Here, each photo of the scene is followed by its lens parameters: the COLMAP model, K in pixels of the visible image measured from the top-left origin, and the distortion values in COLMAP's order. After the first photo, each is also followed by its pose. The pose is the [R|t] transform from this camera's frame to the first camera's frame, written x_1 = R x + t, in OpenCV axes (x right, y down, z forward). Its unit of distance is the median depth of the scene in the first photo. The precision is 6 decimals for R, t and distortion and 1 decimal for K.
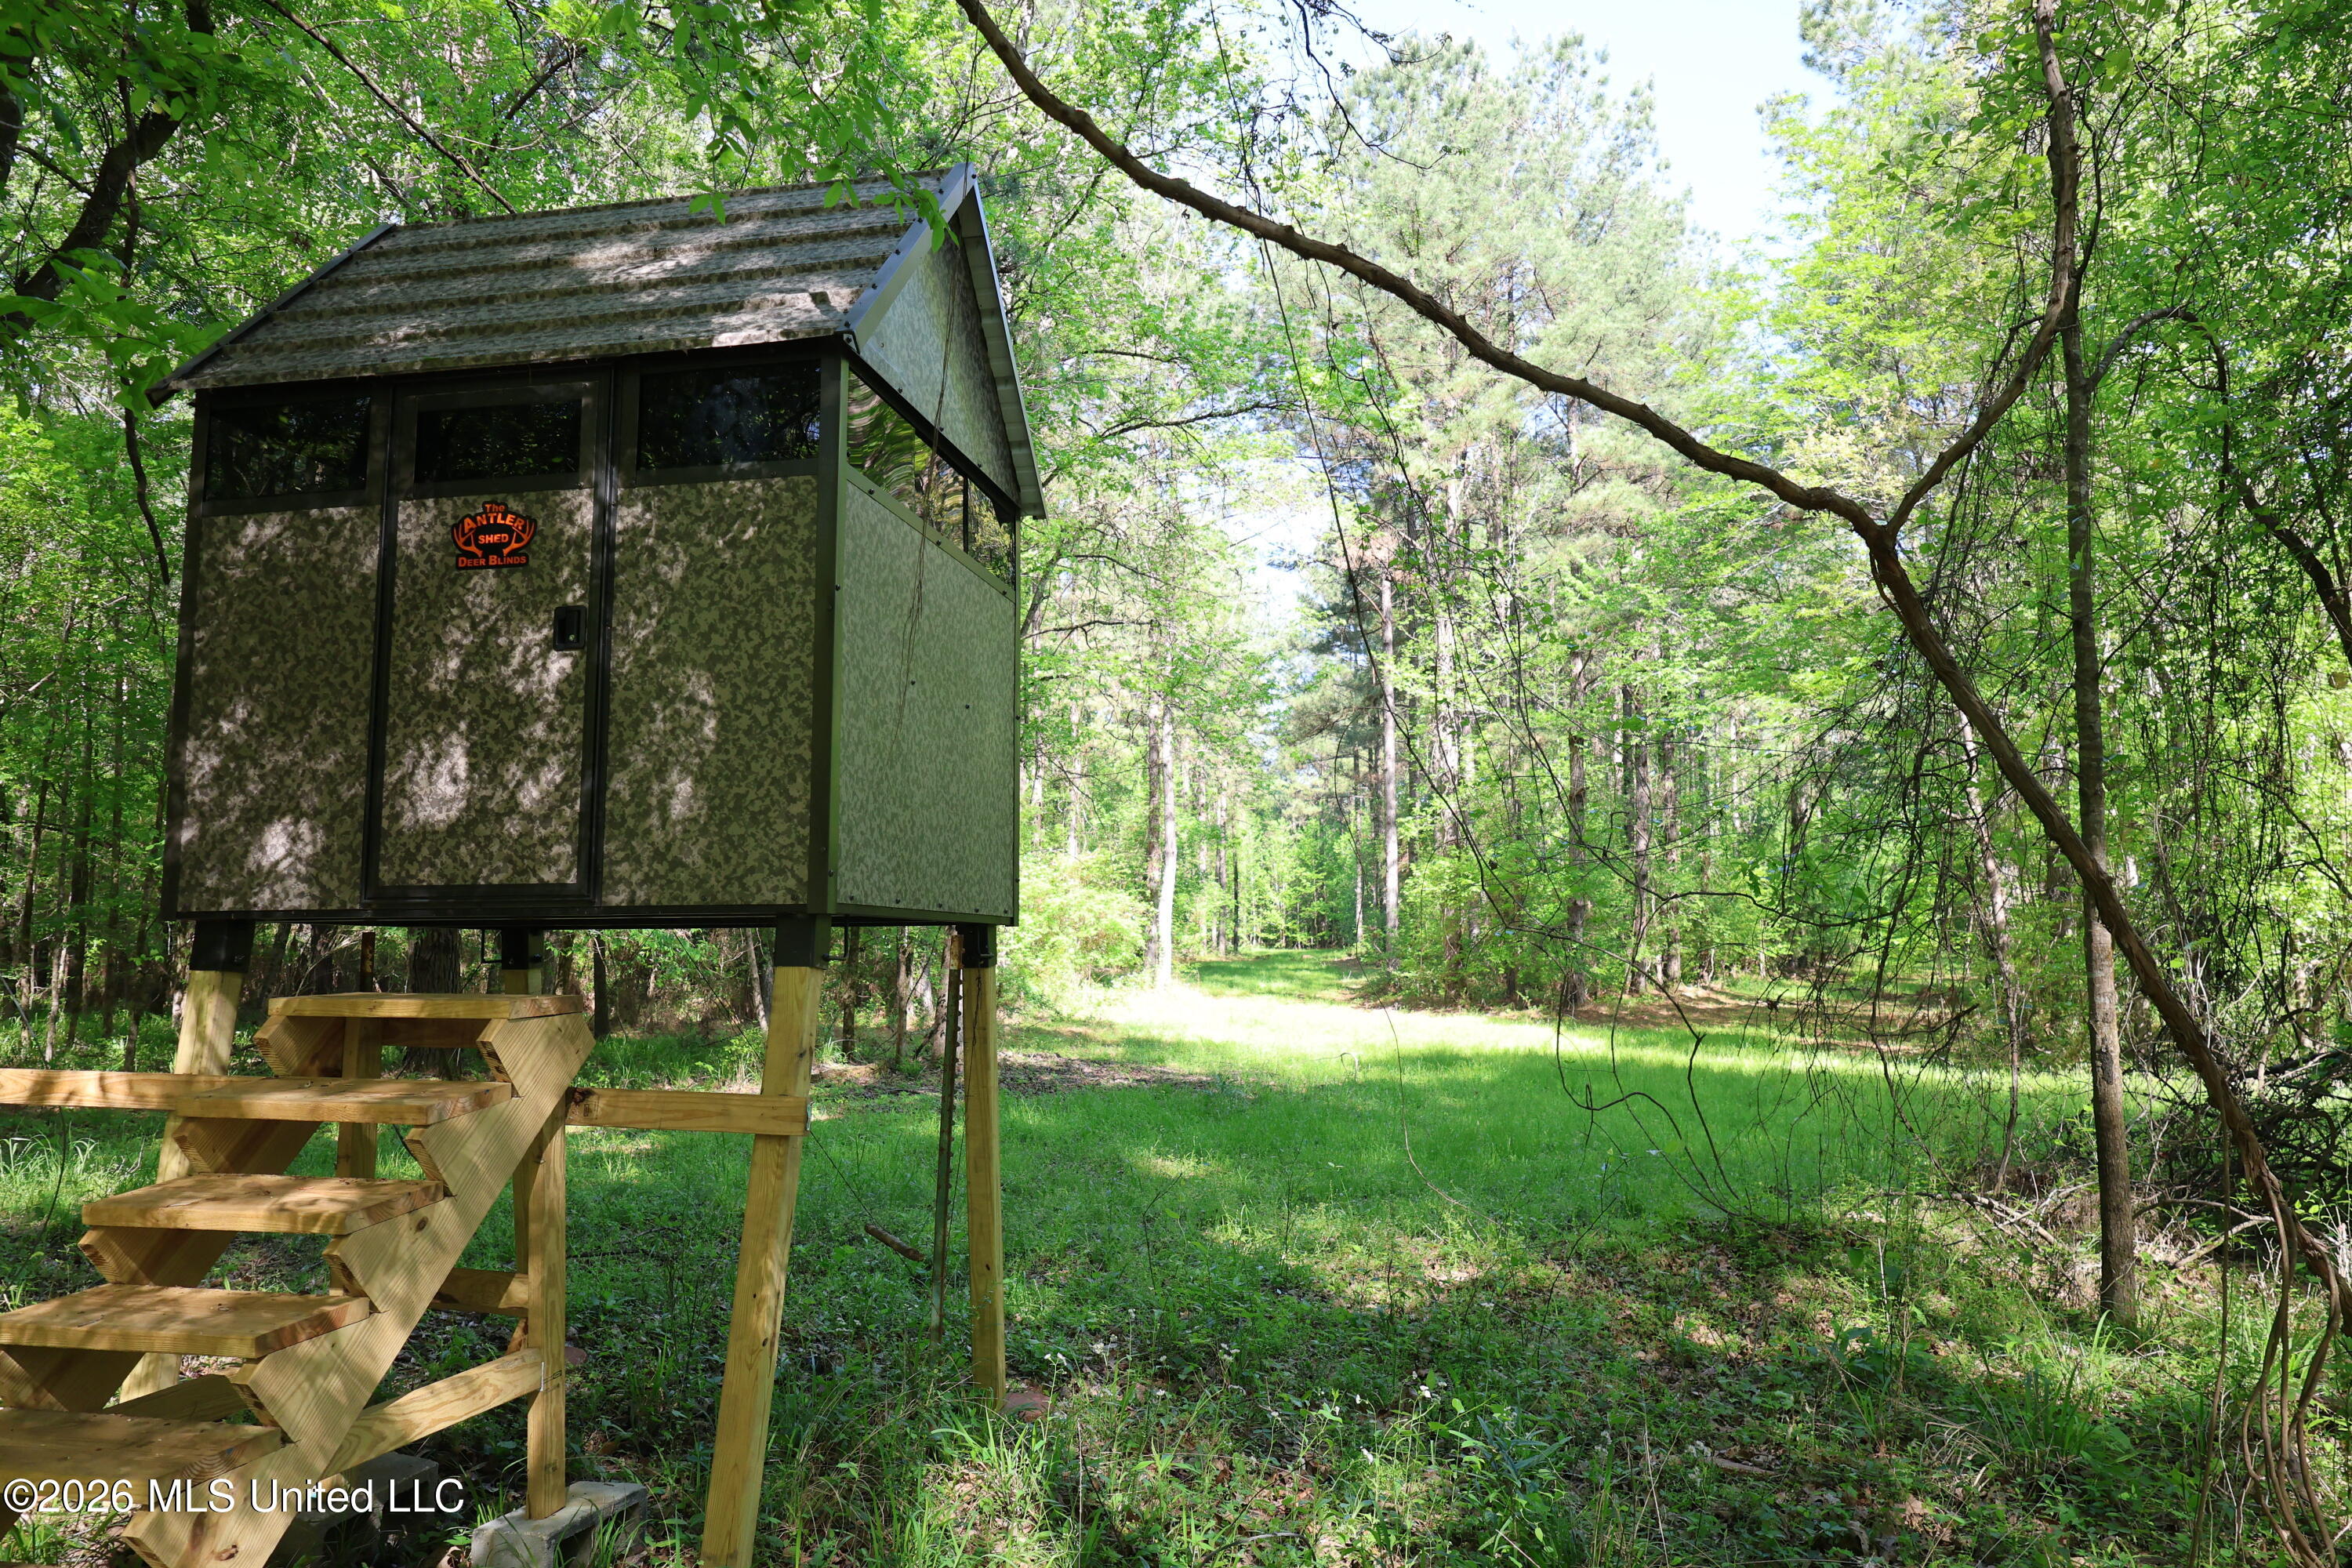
lens RADIAL K [[1692.3, 0, 1180.6], [0, 1692.3, 770.6], [0, 0, 1]] dist [0.062384, -0.005681]
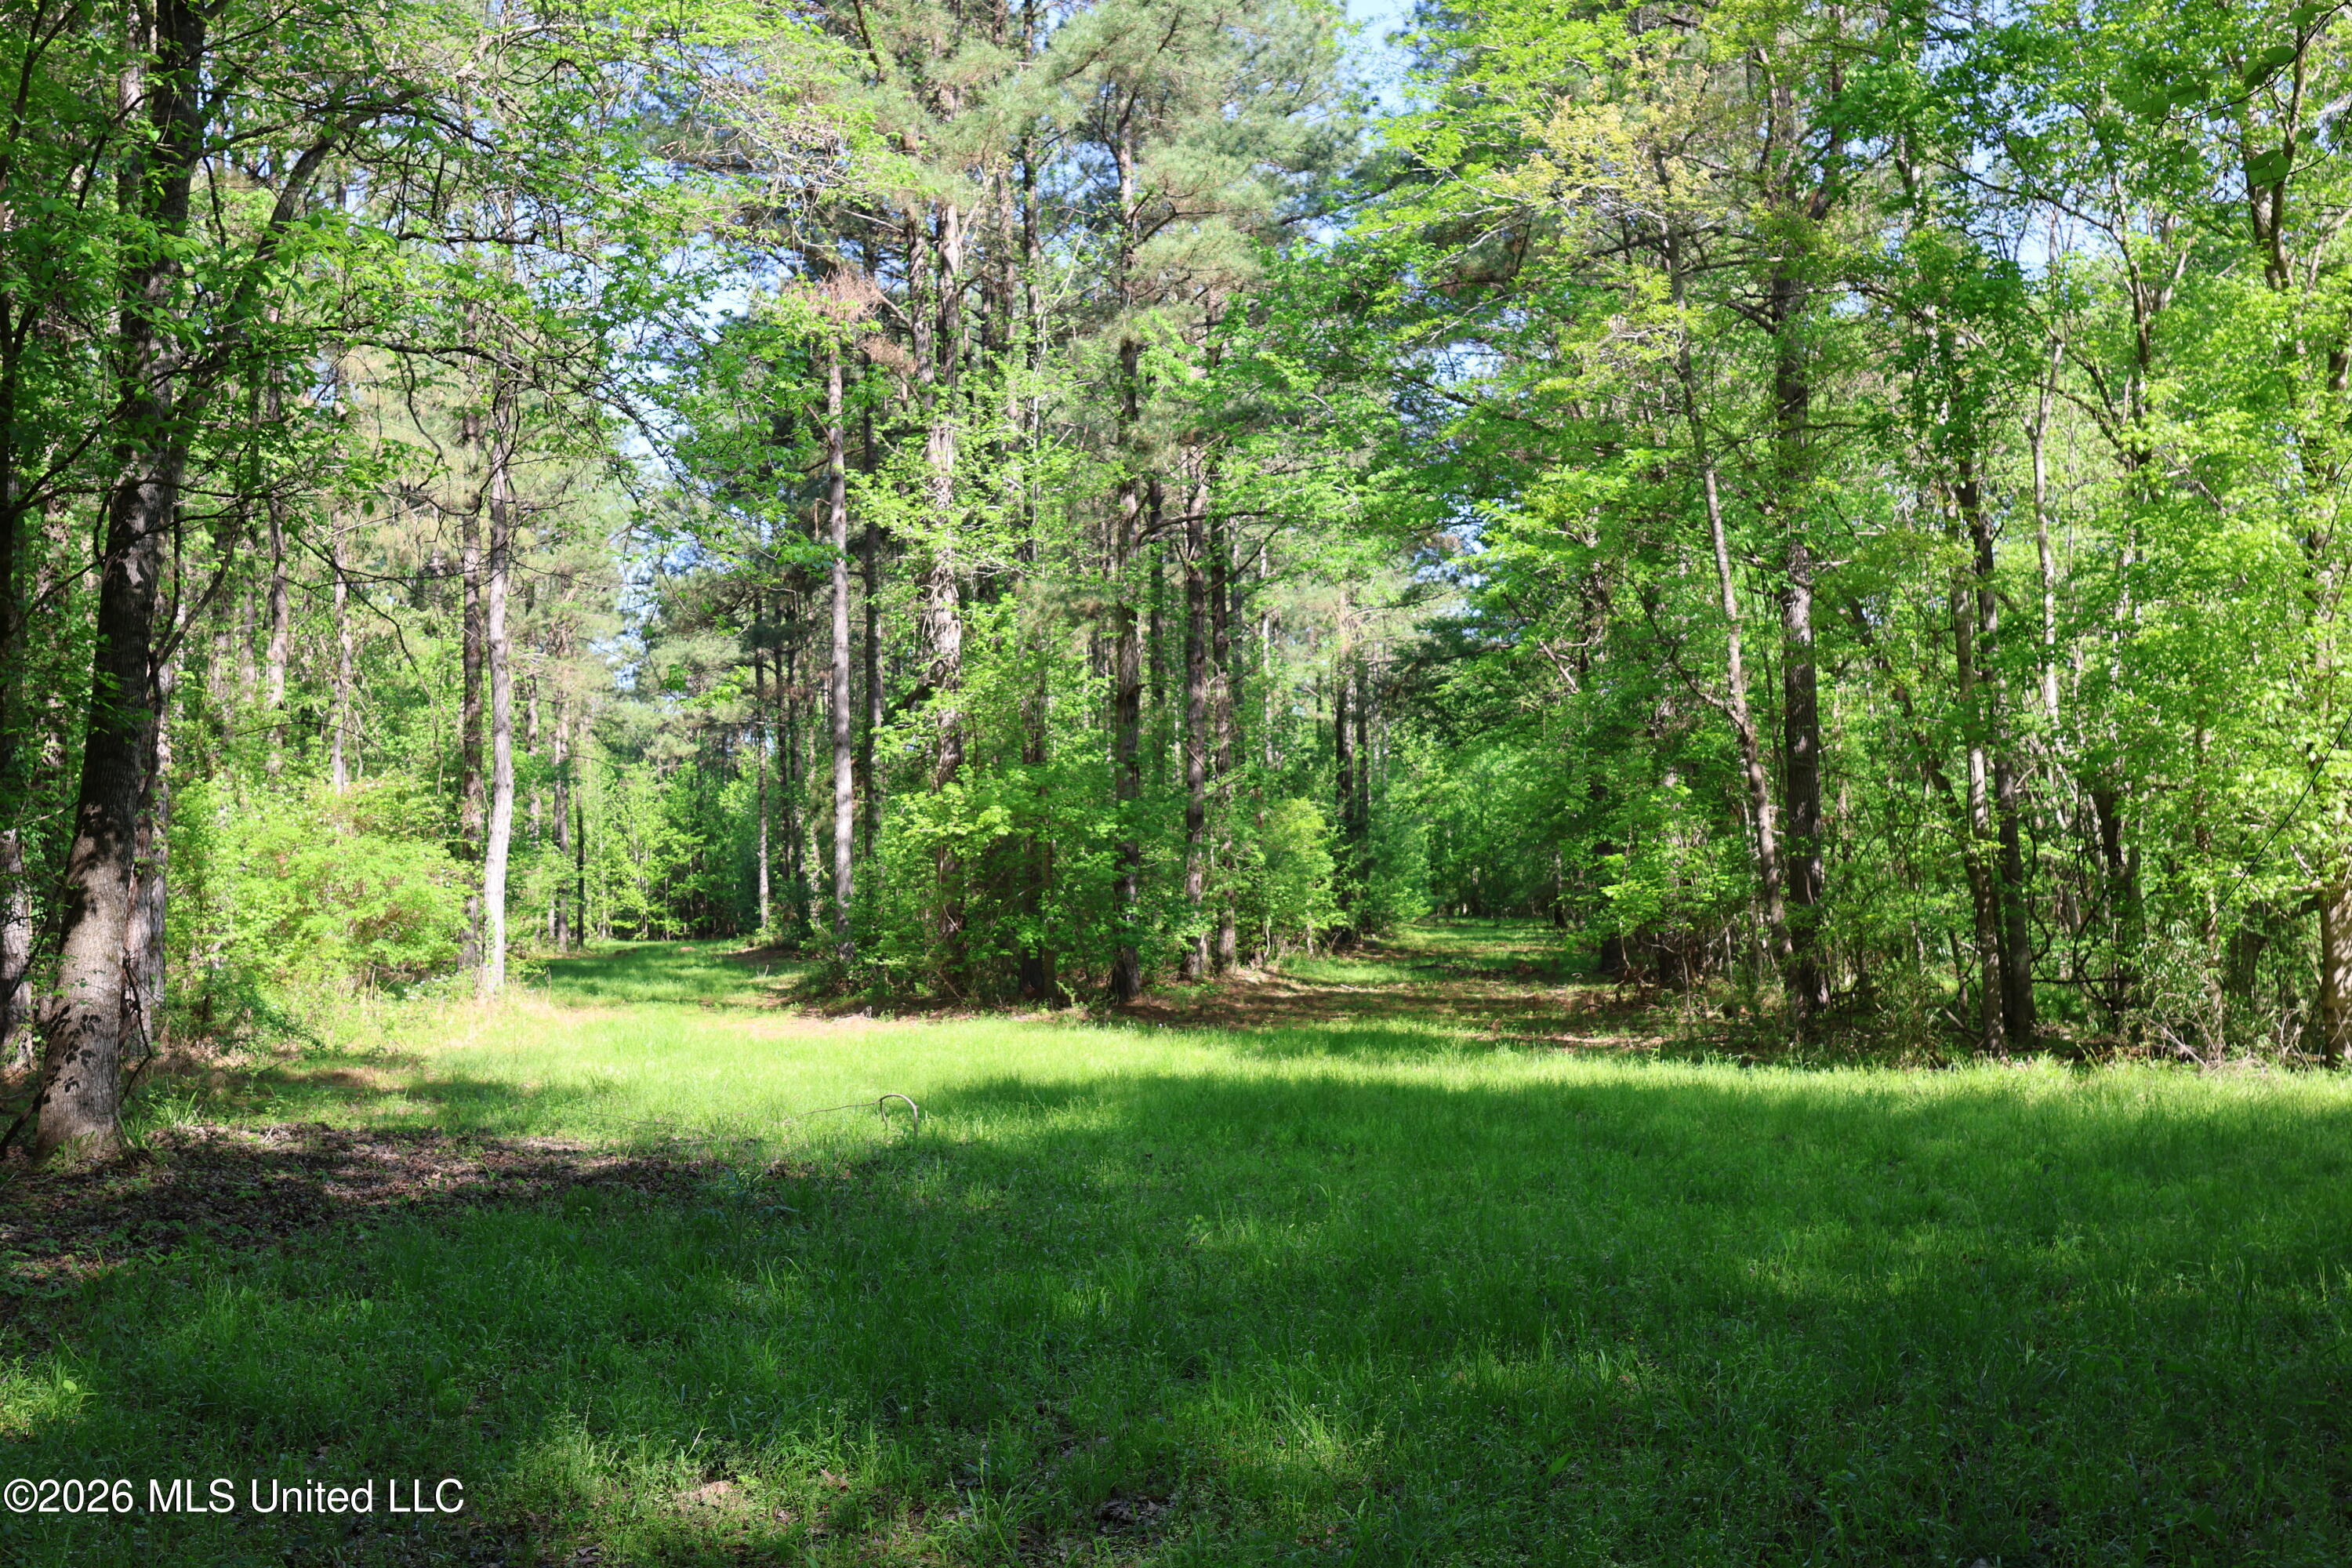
lens RADIAL K [[2120.9, 0, 1171.0], [0, 2120.9, 768.3], [0, 0, 1]] dist [-0.004734, -0.005190]
pose [[0.950602, -0.001209, 0.310410, -0.047282], [-0.005898, 0.999742, 0.021957, 0.075492], [-0.310356, -0.022703, 0.950349, 0.542708]]
